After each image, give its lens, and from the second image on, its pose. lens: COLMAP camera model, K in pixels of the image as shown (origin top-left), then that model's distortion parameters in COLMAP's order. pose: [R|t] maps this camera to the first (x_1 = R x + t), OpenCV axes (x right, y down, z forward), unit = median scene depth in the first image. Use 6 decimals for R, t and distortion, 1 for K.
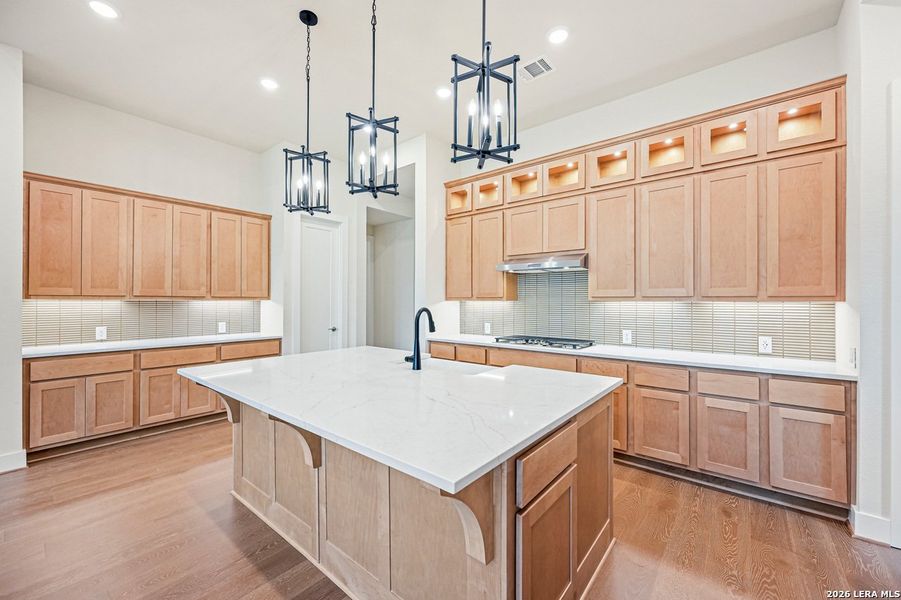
lens RADIAL K [[359.2, 0, 450.5], [0, 359.2, 300.0], [0, 0, 1]] dist [0.001943, 0.000052]
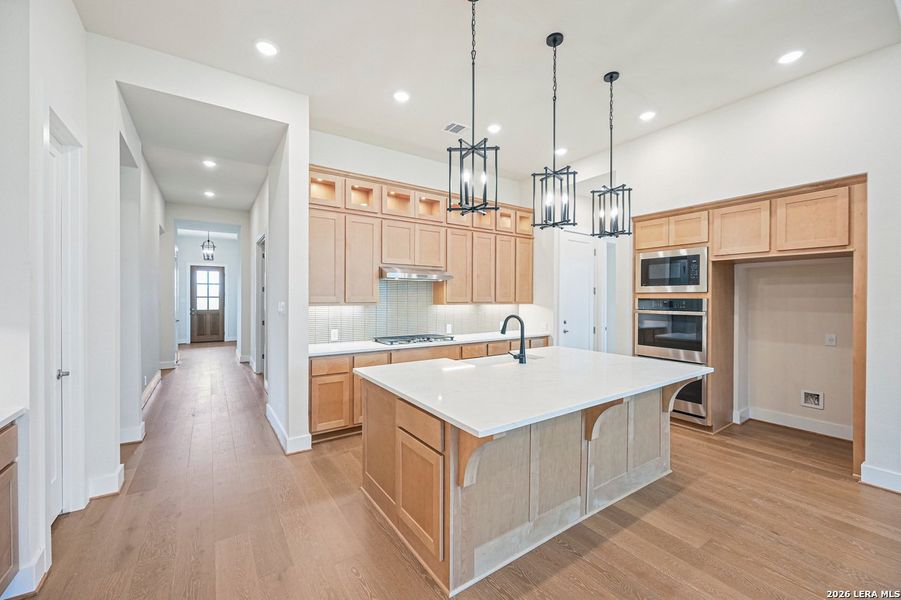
lens RADIAL K [[359.2, 0, 450.5], [0, 359.2, 300.0], [0, 0, 1]] dist [0.001943, 0.000052]
pose [[0.279165, -0.007226, 0.960216, -0.933094], [-0.004046, 0.999954, 0.008702, -0.028361], [-0.960235, -0.006314, 0.279123, 0.596737]]
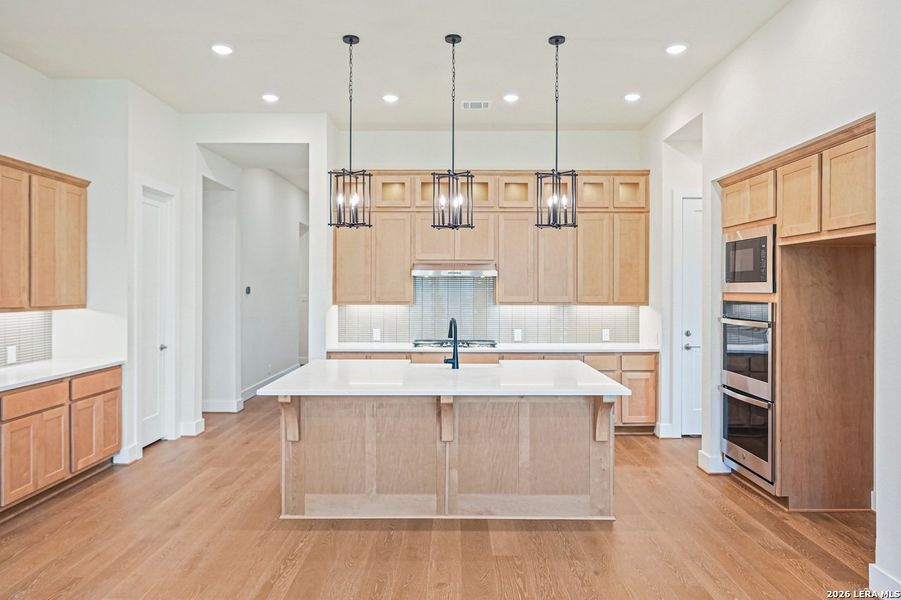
lens RADIAL K [[585.7, 0, 450.8], [0, 585.7, 288.1], [0, 0, 1]] dist [0.004285, -0.001129]
pose [[0.774340, -0.000458, 0.632770, -0.914391], [-0.001795, 0.999994, 0.002920, -0.058021], [-0.632768, -0.003397, 0.774334, -0.356458]]
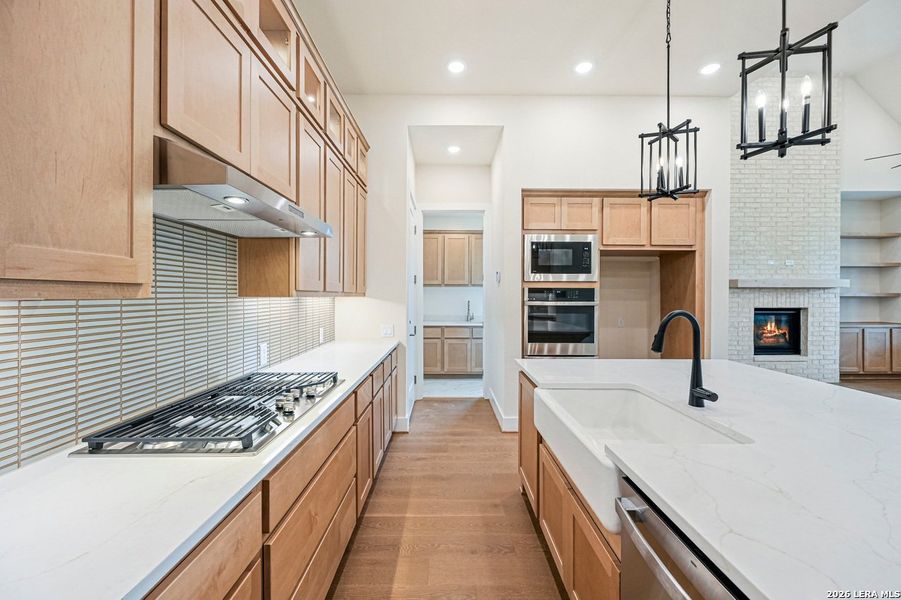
lens RADIAL K [[369.0, 0, 450.5], [0, 369.0, 300.0], [0, 0, 1]] dist [-0.000266, -0.000018]
pose [[-0.641188, -0.008160, 0.767340, -0.228821], [-0.003184, 0.999963, 0.007972, 0.002077], [-0.767377, 0.002668, -0.641191, 1.187953]]
